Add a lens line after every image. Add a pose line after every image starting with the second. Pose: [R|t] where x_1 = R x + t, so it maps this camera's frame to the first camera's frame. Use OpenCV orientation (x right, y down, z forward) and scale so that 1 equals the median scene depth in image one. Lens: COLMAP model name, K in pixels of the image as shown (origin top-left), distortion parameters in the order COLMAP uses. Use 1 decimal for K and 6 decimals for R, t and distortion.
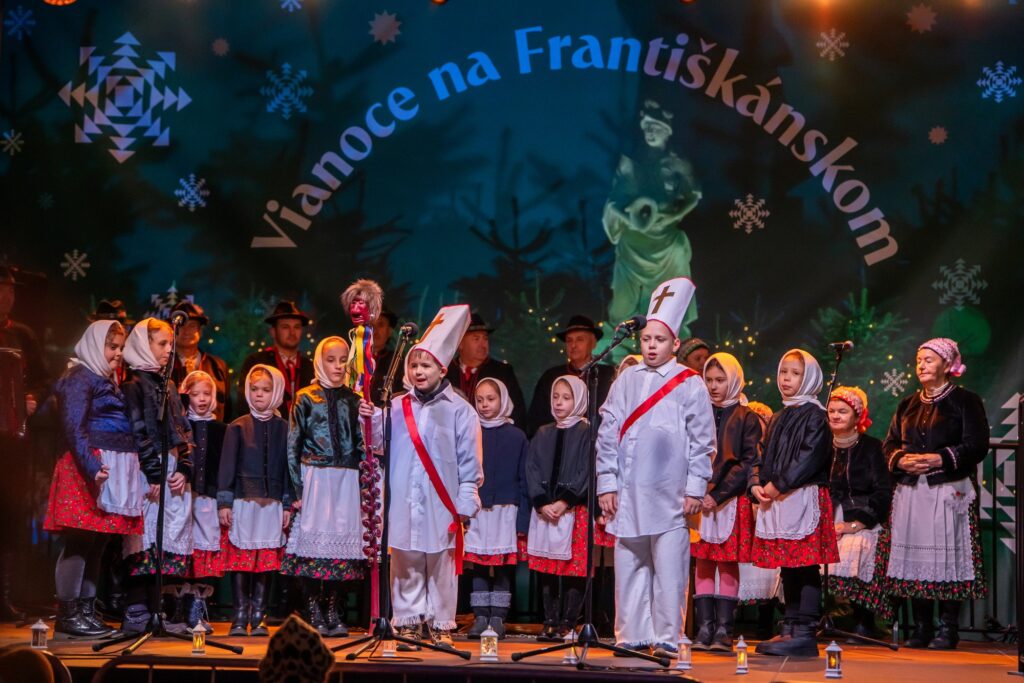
lens RADIAL K [[2433.6, 0, 510.2], [0, 2433.6, 322.3], [0, 0, 1]] dist [0.203931, 0.102392]
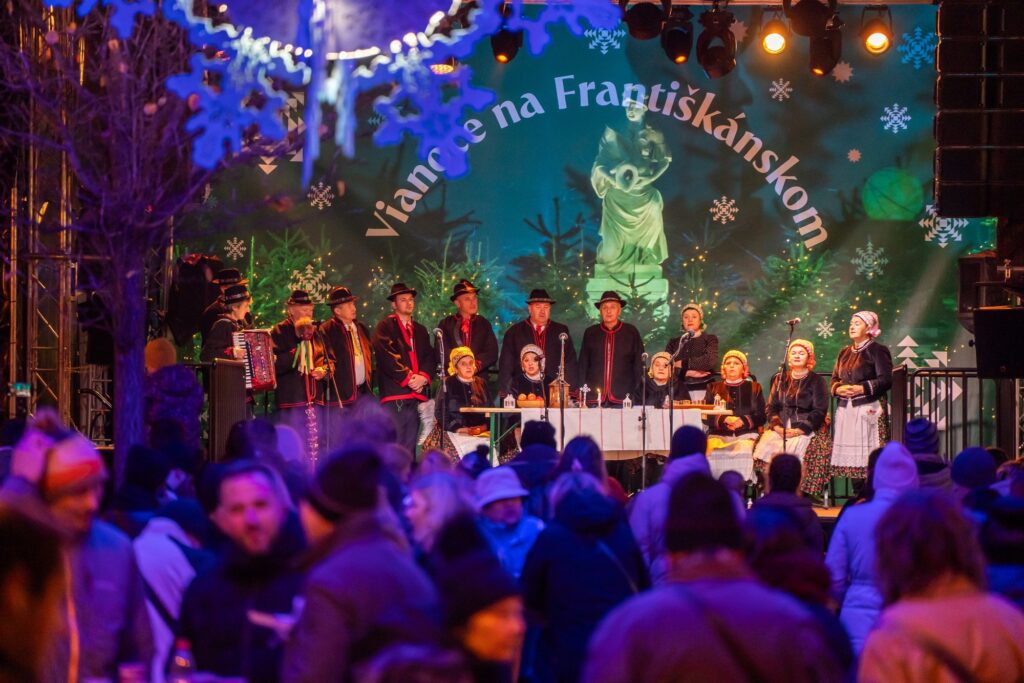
lens RADIAL K [[4458.0, 0, 512.0], [0, 4458.0, 341.5], [0, 0, 1]] dist [-0.091356, 2.400949]
pose [[0.996123, -0.015854, 0.086535, -0.247582], [0.008882, 0.996726, 0.080368, -0.176556], [-0.087526, -0.079288, 0.993002, -1.550280]]
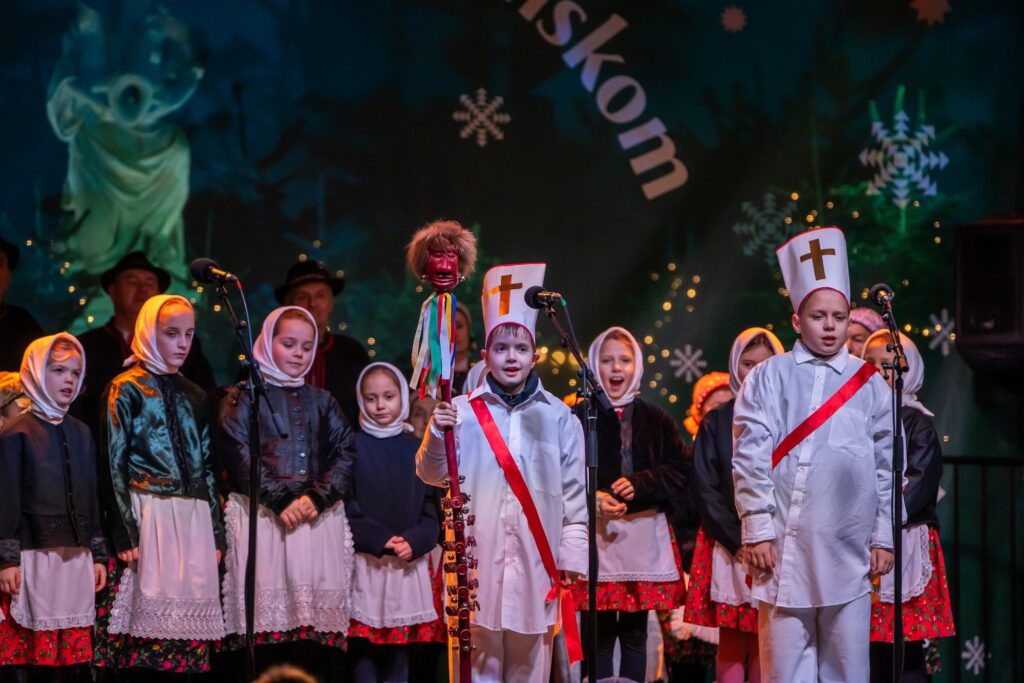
lens RADIAL K [[3479.1, 0, 512.0], [0, 3479.1, 341.5], [0, 0, 1]] dist [0.778527, -0.854934]
pose [[0.913382, 0.016254, 0.406780, -0.293587], [-0.028658, 0.999291, 0.024420, -0.005571], [-0.406095, -0.033963, 0.913200, 0.092311]]
